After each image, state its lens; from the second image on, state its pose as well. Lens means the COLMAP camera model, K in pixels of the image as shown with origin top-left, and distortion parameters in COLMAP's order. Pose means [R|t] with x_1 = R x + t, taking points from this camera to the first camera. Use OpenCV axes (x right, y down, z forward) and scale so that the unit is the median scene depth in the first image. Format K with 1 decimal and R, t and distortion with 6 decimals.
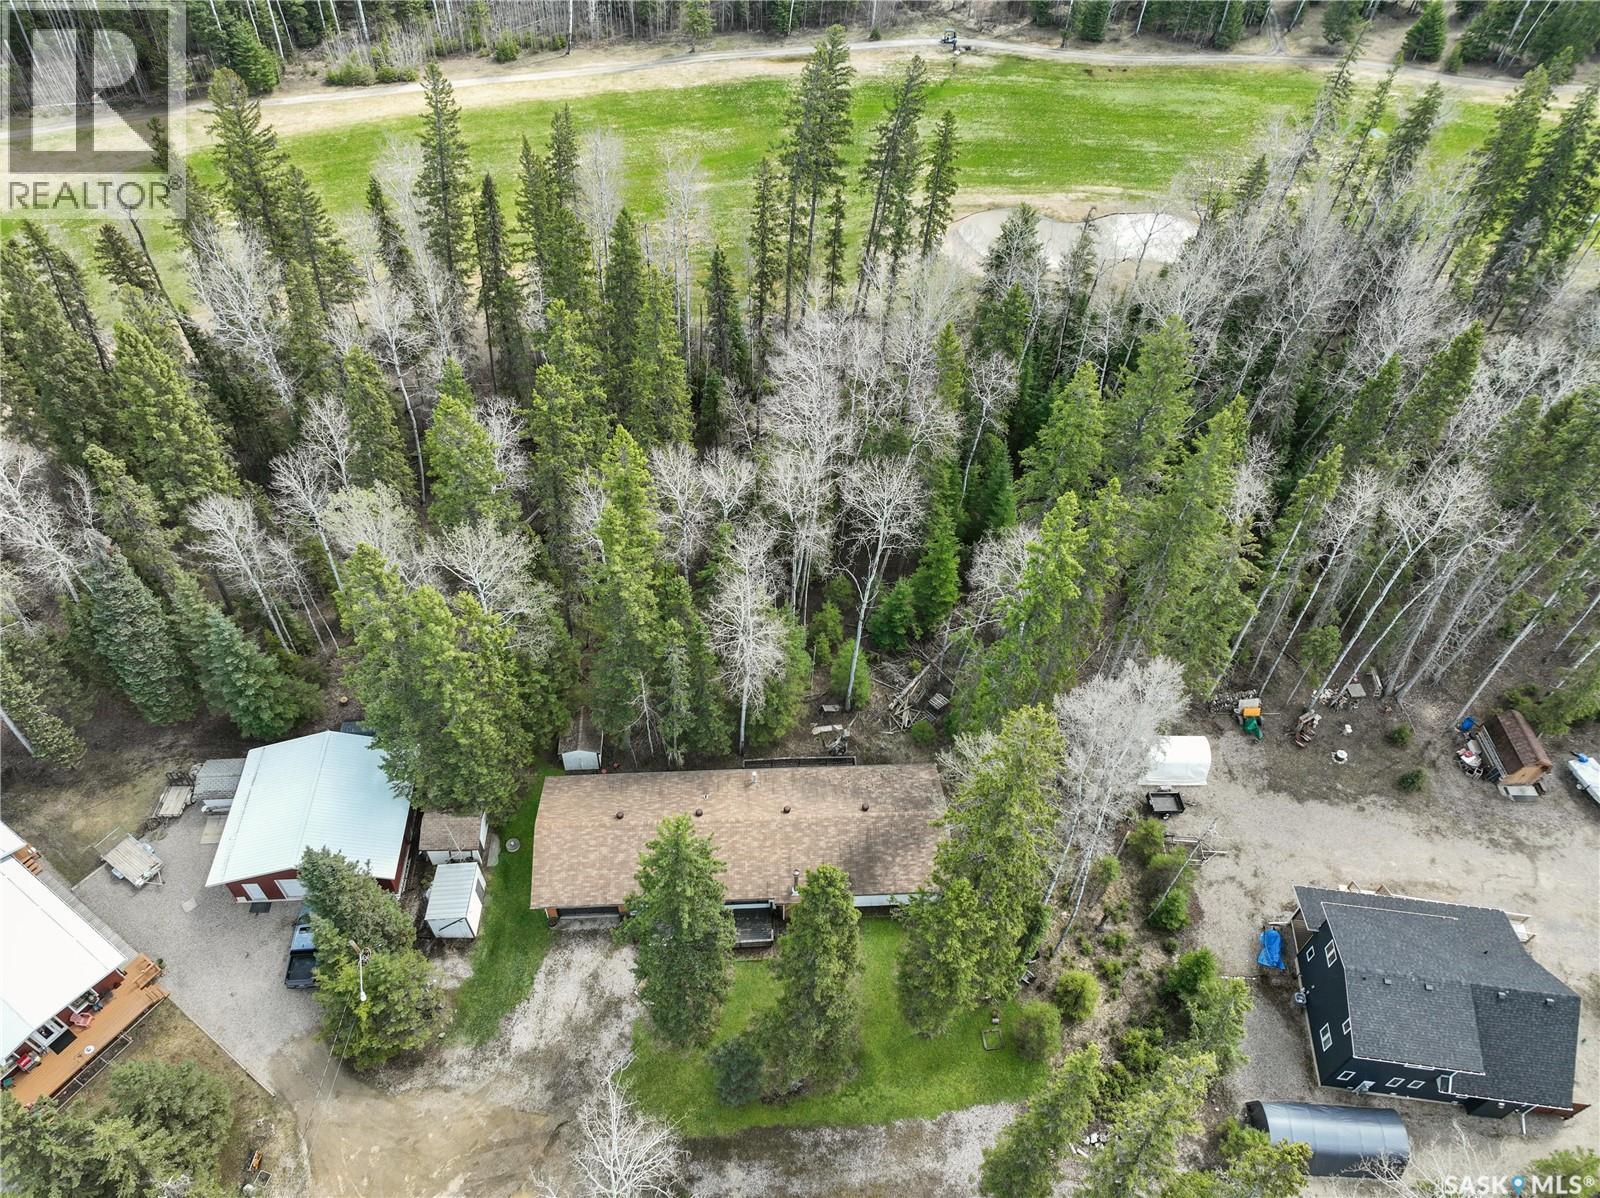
lens RADIAL K [[1125.6, 0, 800.0], [0, 1125.6, 599.0], [0, 0, 1]] dist [0.005269, 0.010728]
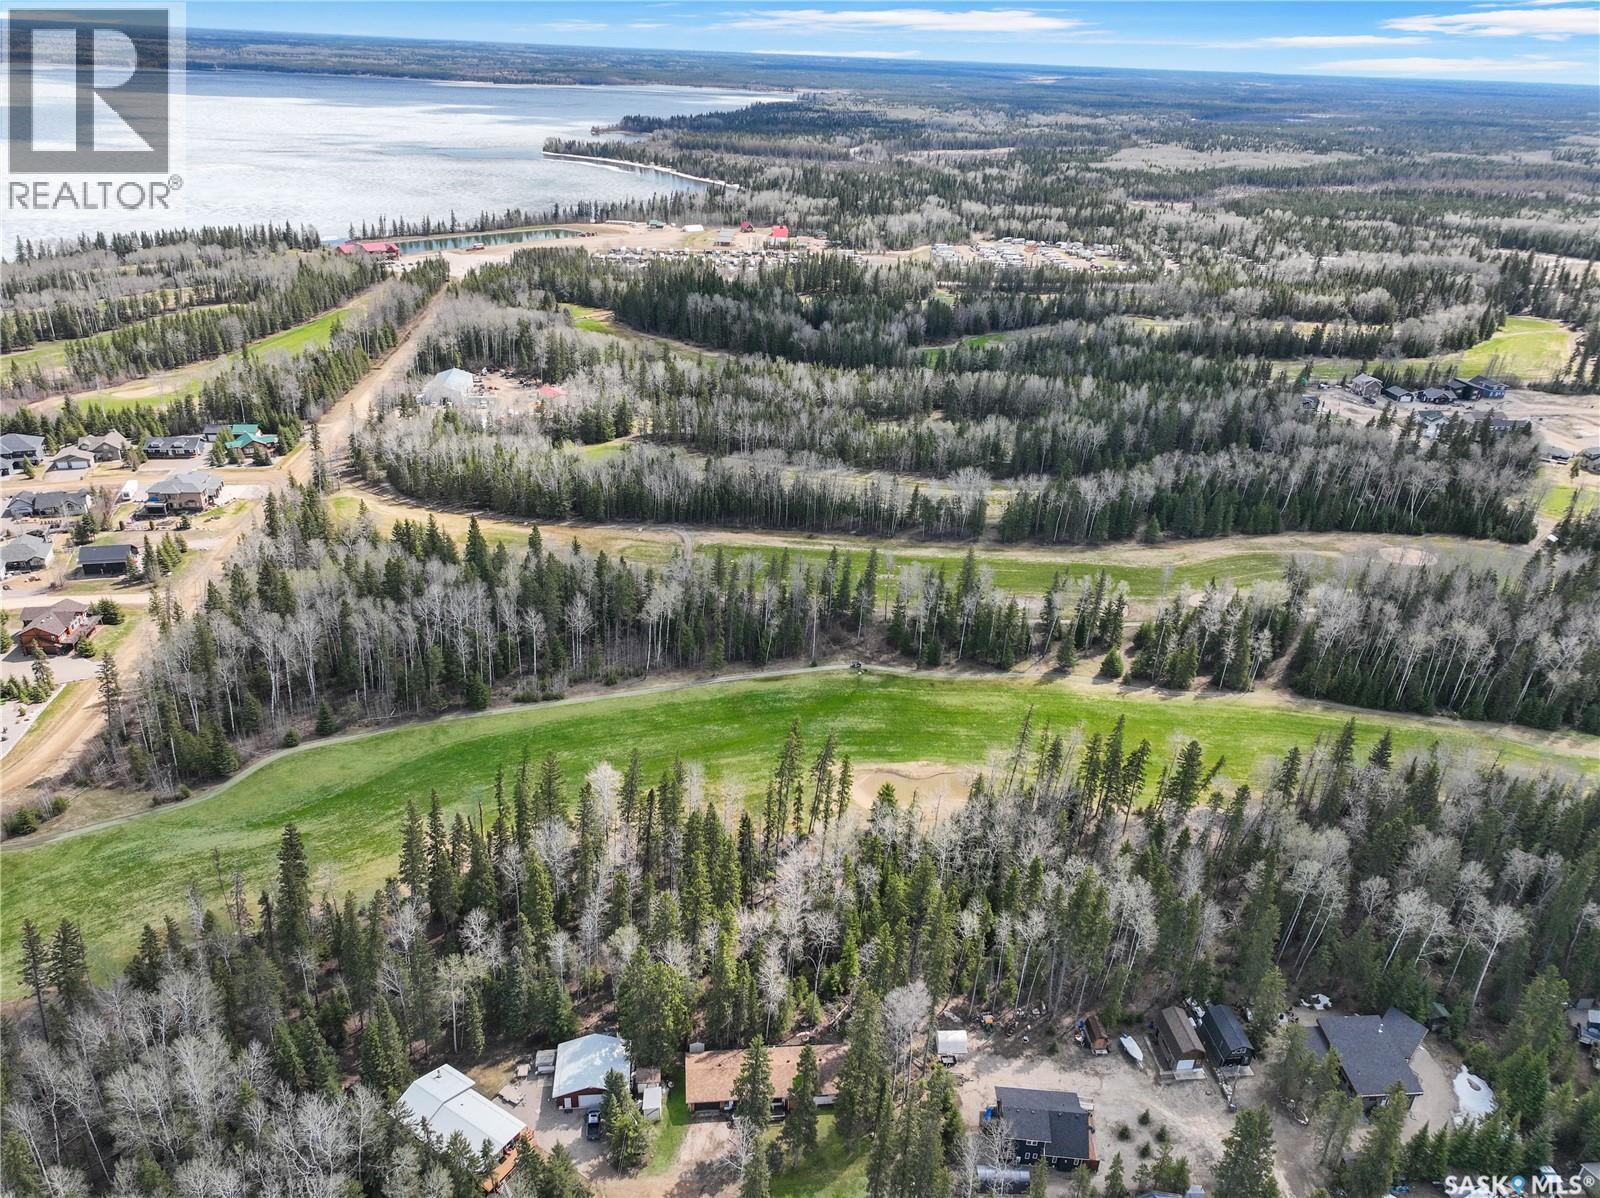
lens RADIAL K [[1125.6, 0, 800.0], [0, 1125.6, 599.0], [0, 0, 1]] dist [0.005269, 0.010728]
pose [[0.998812, -0.008118, 0.048039, -0.084704], [0.025451, 0.927722, -0.372403, 0.150774], [-0.041544, 0.373184, 0.926827, -1.450583]]
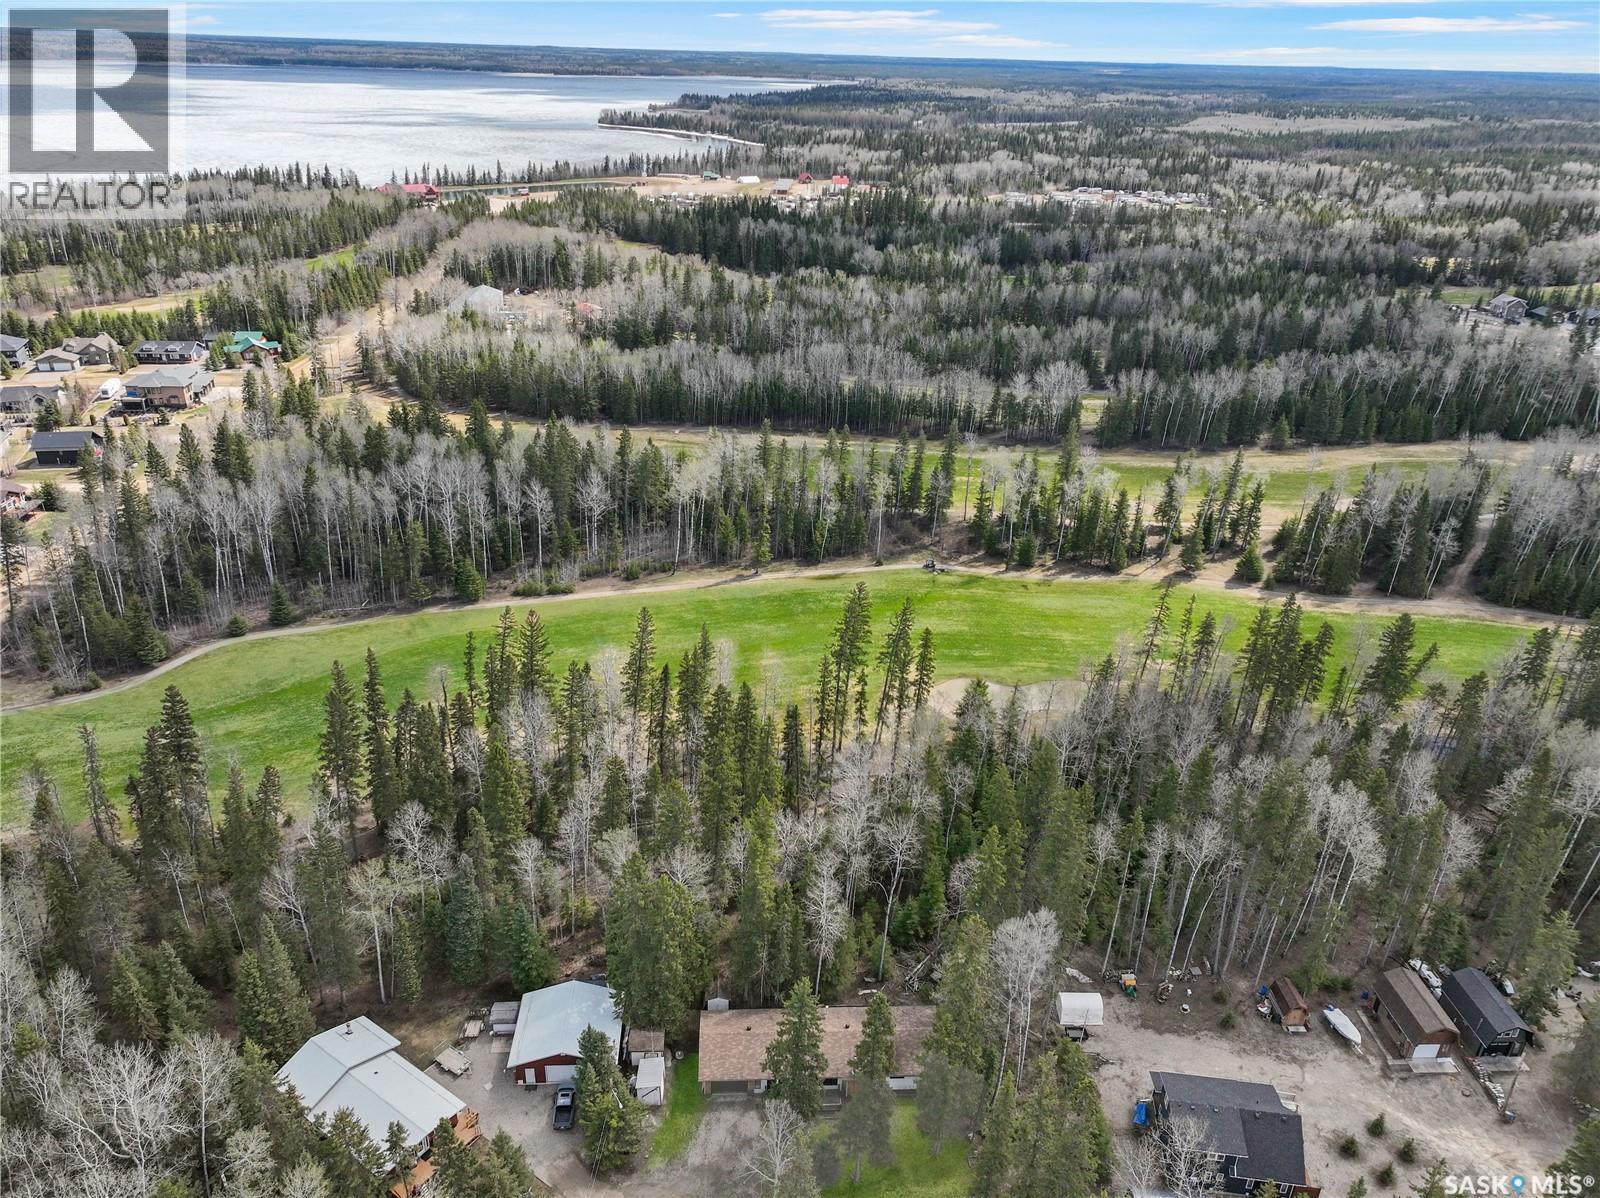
lens RADIAL K [[1125.6, 0, 800.0], [0, 1125.6, 599.0], [0, 0, 1]] dist [0.005269, 0.010728]
pose [[0.999996, 0.002533, -0.000860, -0.073592], [-0.002671, 0.927042, -0.374947, 0.202765], [-0.000153, 0.374948, 0.927046, -0.719050]]
